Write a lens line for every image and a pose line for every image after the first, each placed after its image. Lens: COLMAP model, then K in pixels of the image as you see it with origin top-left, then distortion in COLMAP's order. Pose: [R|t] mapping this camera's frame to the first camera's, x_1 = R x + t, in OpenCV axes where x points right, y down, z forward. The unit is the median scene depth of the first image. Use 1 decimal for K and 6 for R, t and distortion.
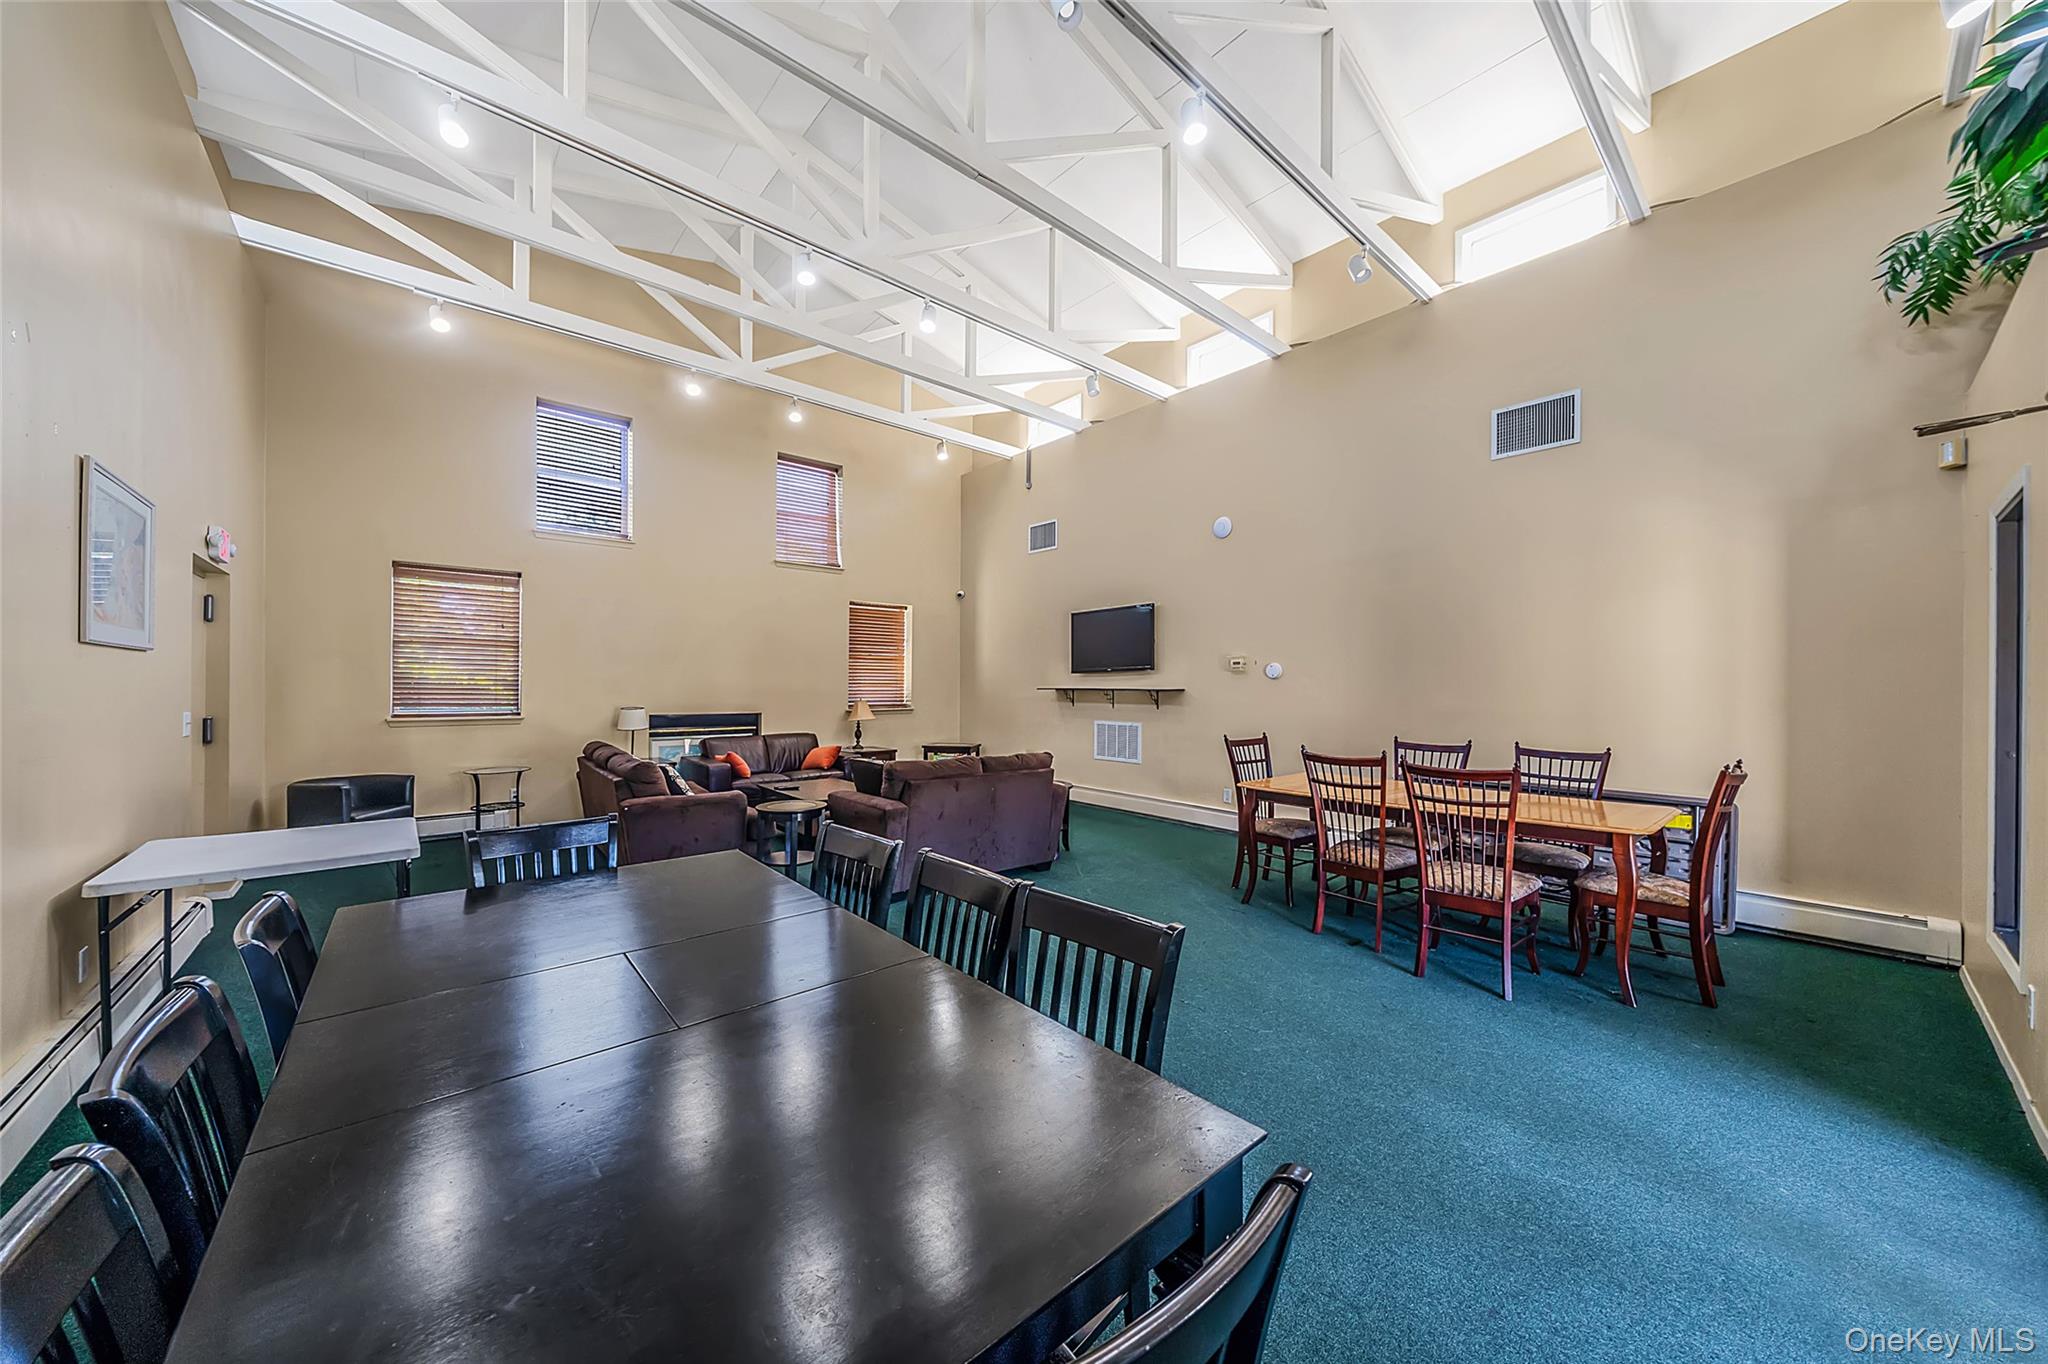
lens RADIAL K [[706.2, 0, 1018.7], [0, 706.2, 686.1], [0, 0, 1]] dist [-0.000247, -0.000028]
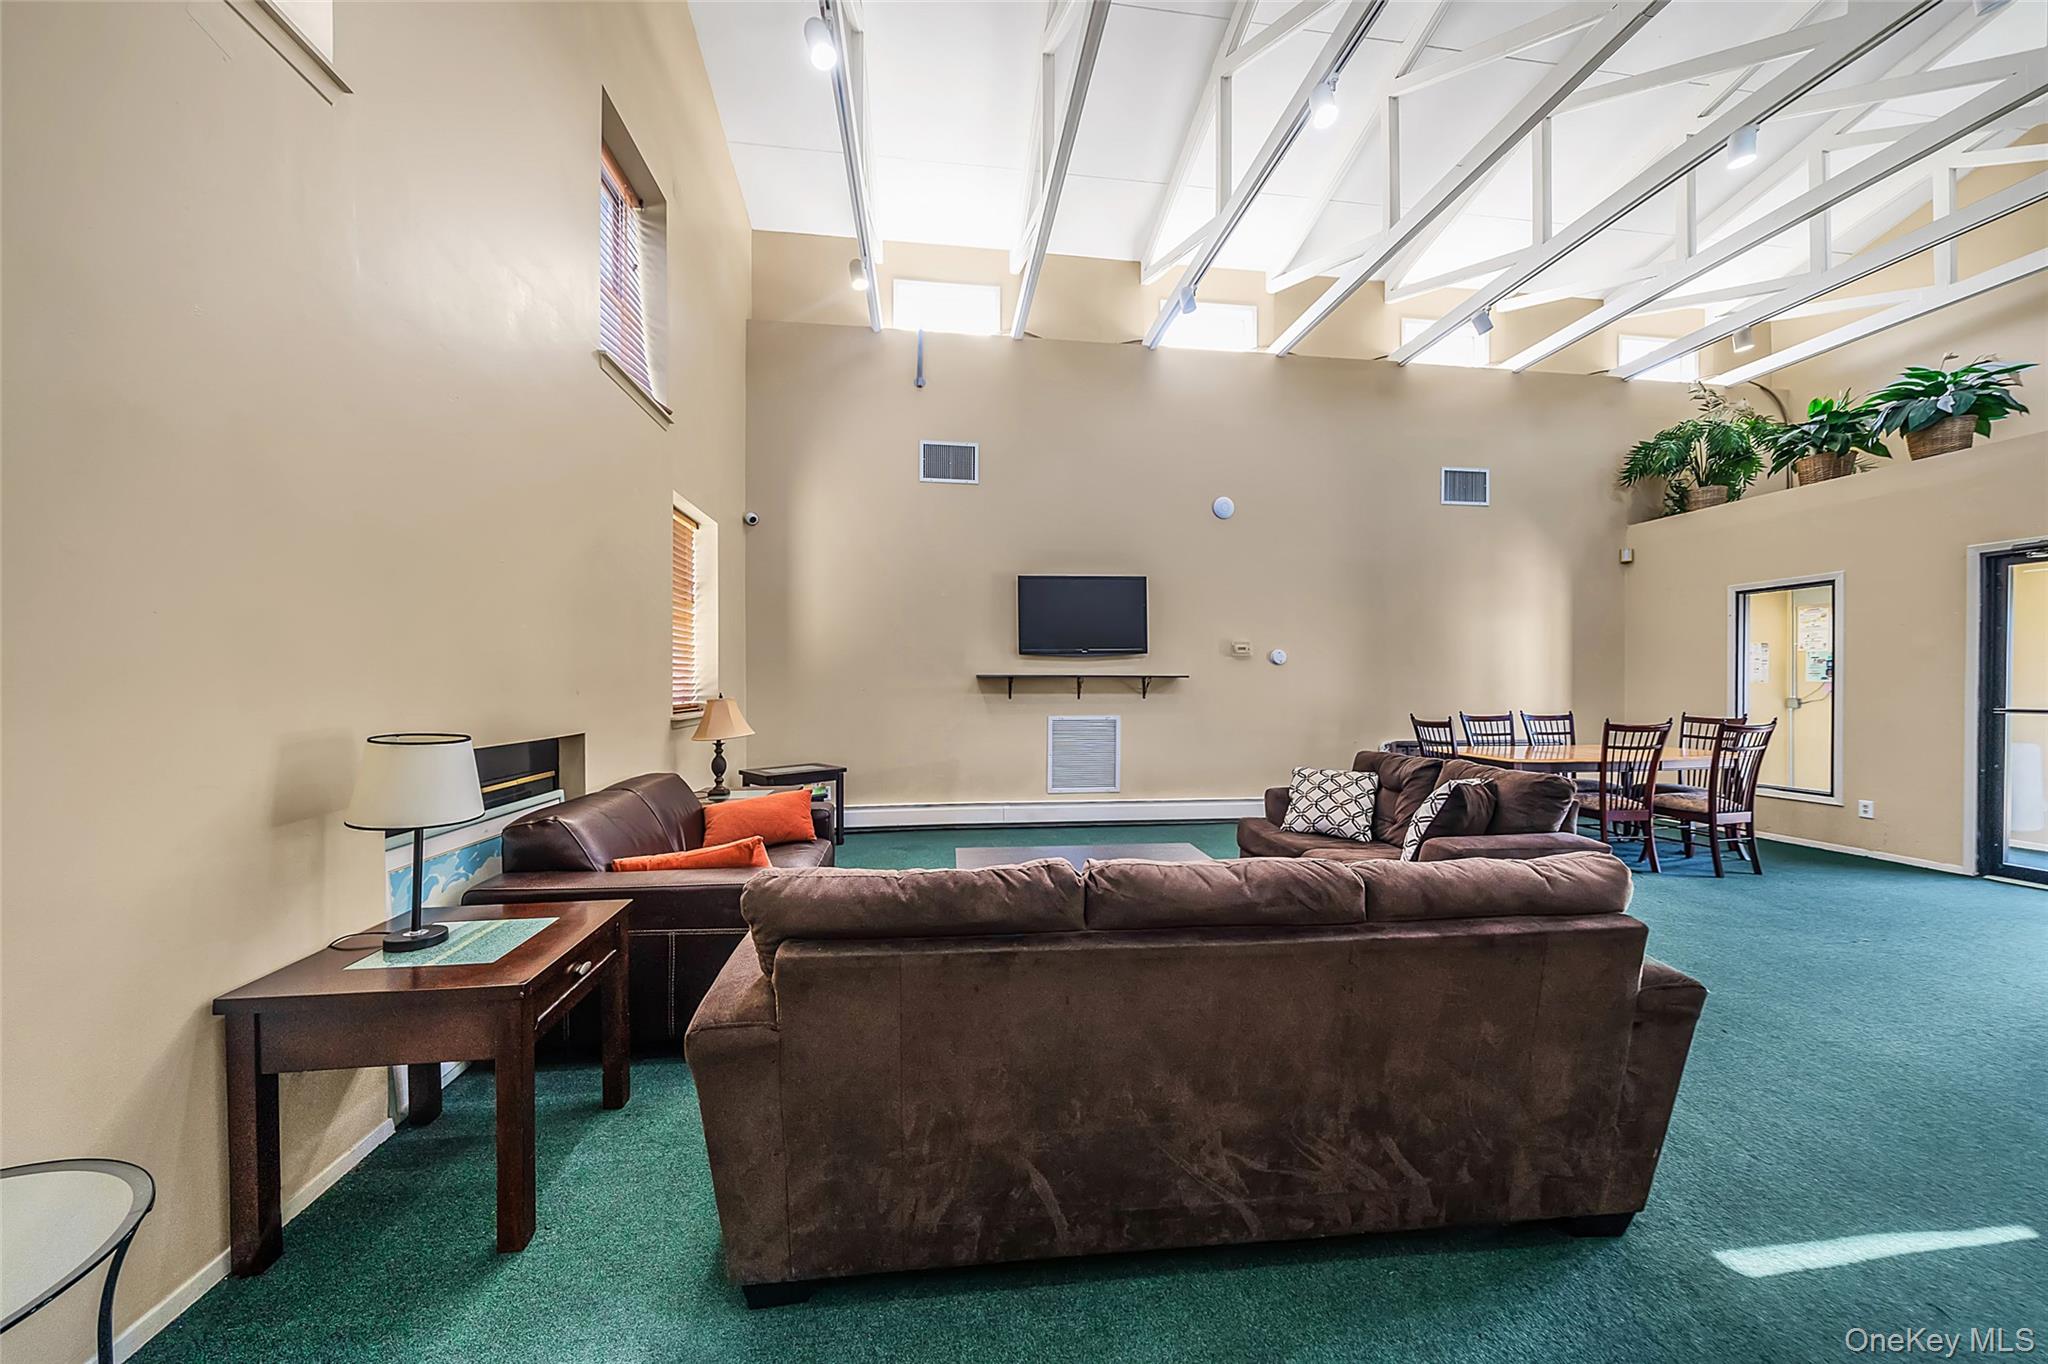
lens RADIAL K [[689.1, 0, 1024.0], [0, 689.1, 682.0], [0, 0, 1]] dist [0.000176, 0.000008]
pose [[0.545183, -0.005138, 0.838301, -0.617355], [0.003356, 0.999987, 0.003947, 0.009186], [-0.838310, 0.000662, 0.545193, 0.674008]]
